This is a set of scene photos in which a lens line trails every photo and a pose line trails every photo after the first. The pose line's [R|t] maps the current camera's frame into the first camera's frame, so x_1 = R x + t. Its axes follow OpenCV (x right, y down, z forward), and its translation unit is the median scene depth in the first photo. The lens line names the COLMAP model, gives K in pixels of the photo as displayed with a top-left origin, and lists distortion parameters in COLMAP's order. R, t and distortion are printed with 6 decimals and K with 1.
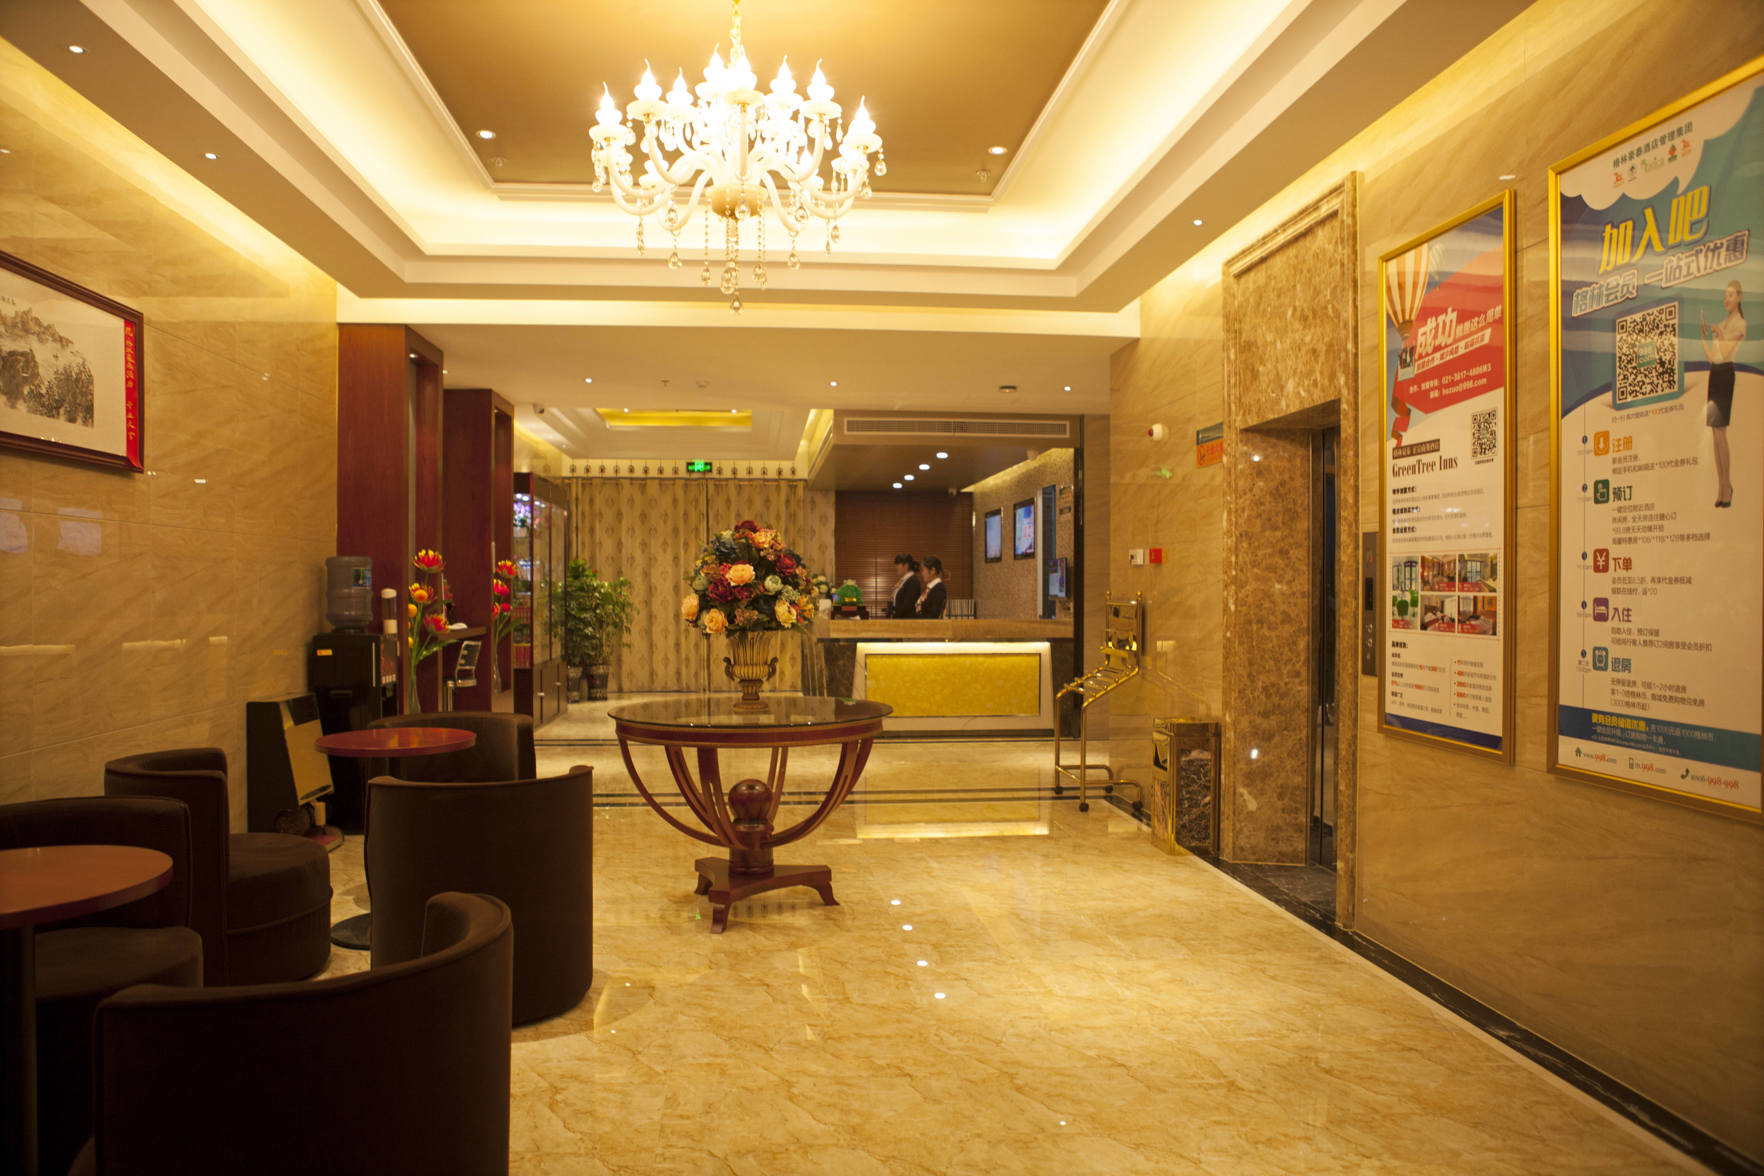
lens RADIAL K [[1239.4, 0, 791.7], [0, 1239.4, 593.5], [0, 0, 1]] dist [-0.071244, 0.028236]
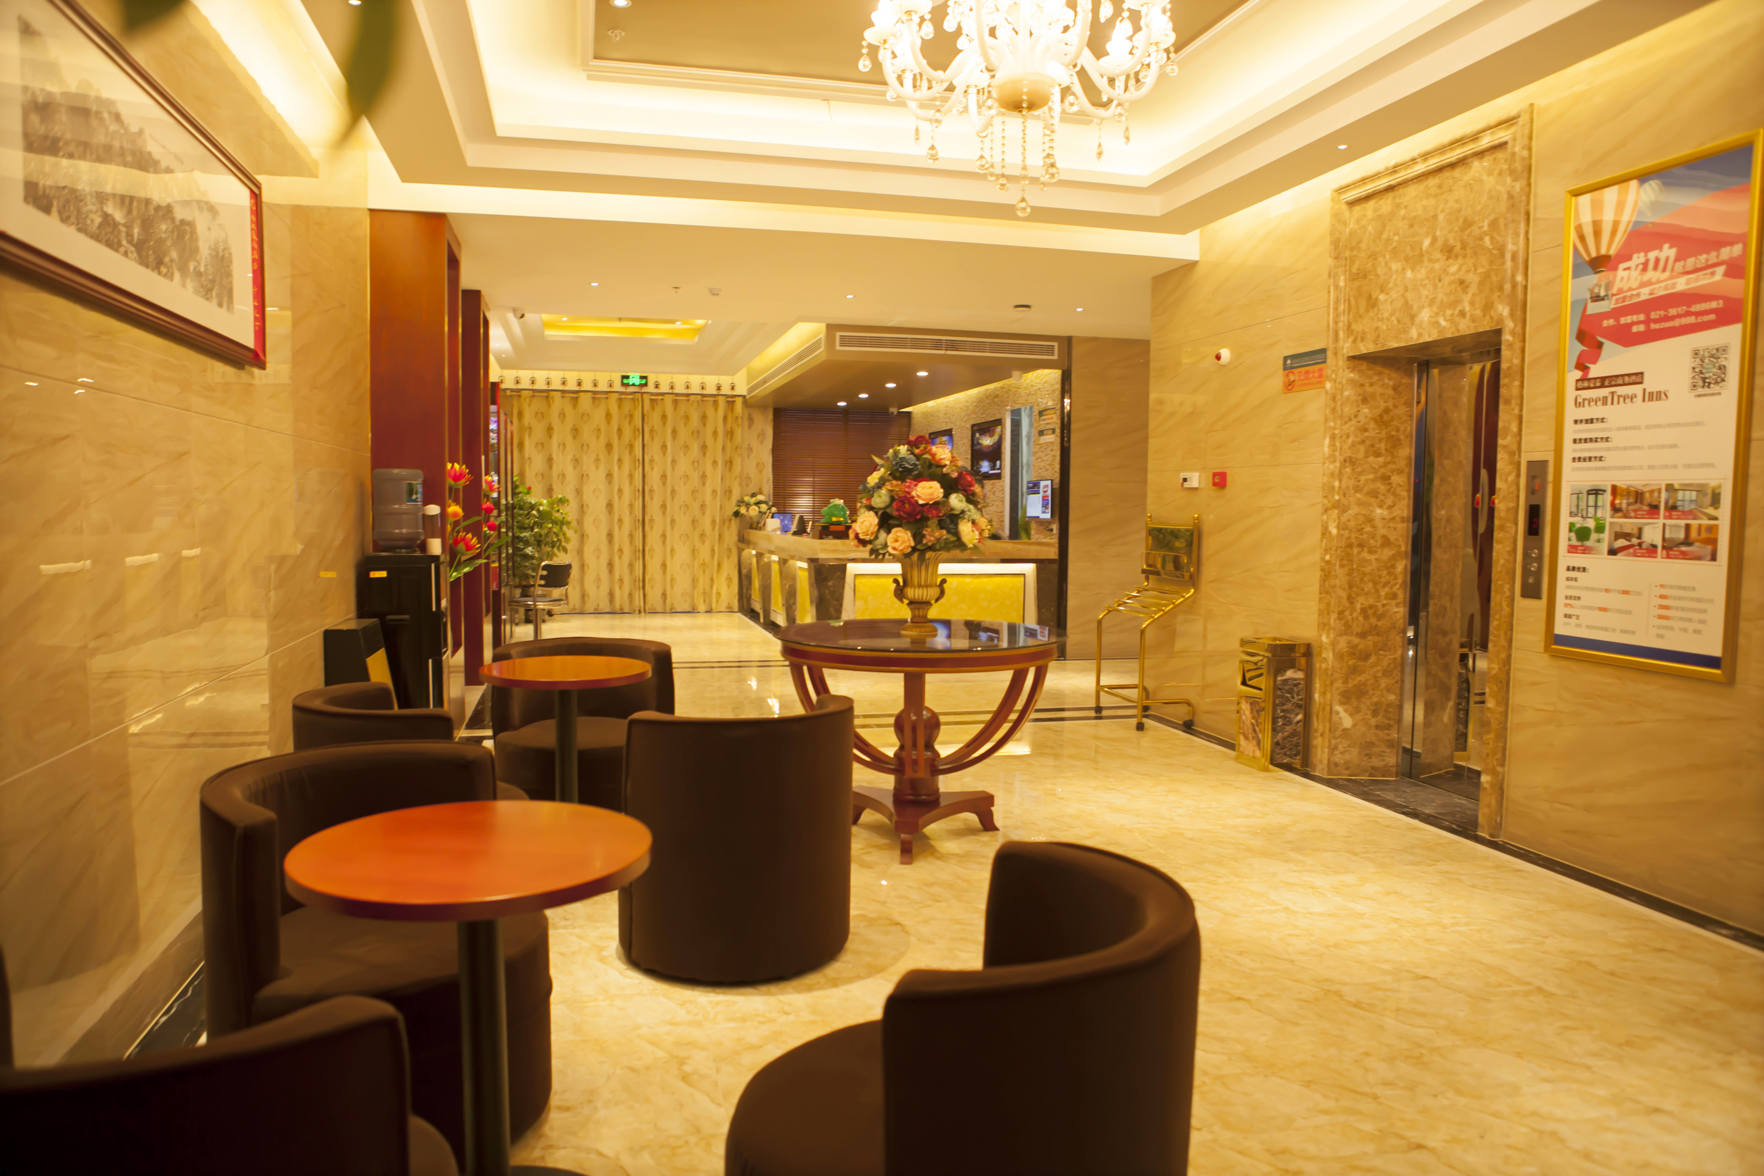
lens RADIAL K [[1239.4, 0, 782.1], [0, 1239.4, 600.5], [0, 0, 1]] dist [-0.071244, 0.028236]
pose [[0.989009, -0.002294, 0.147836, -0.267832], [-0.008087, 0.997543, 0.069582, 0.001901], [-0.147633, -0.070013, 0.986561, 0.061838]]
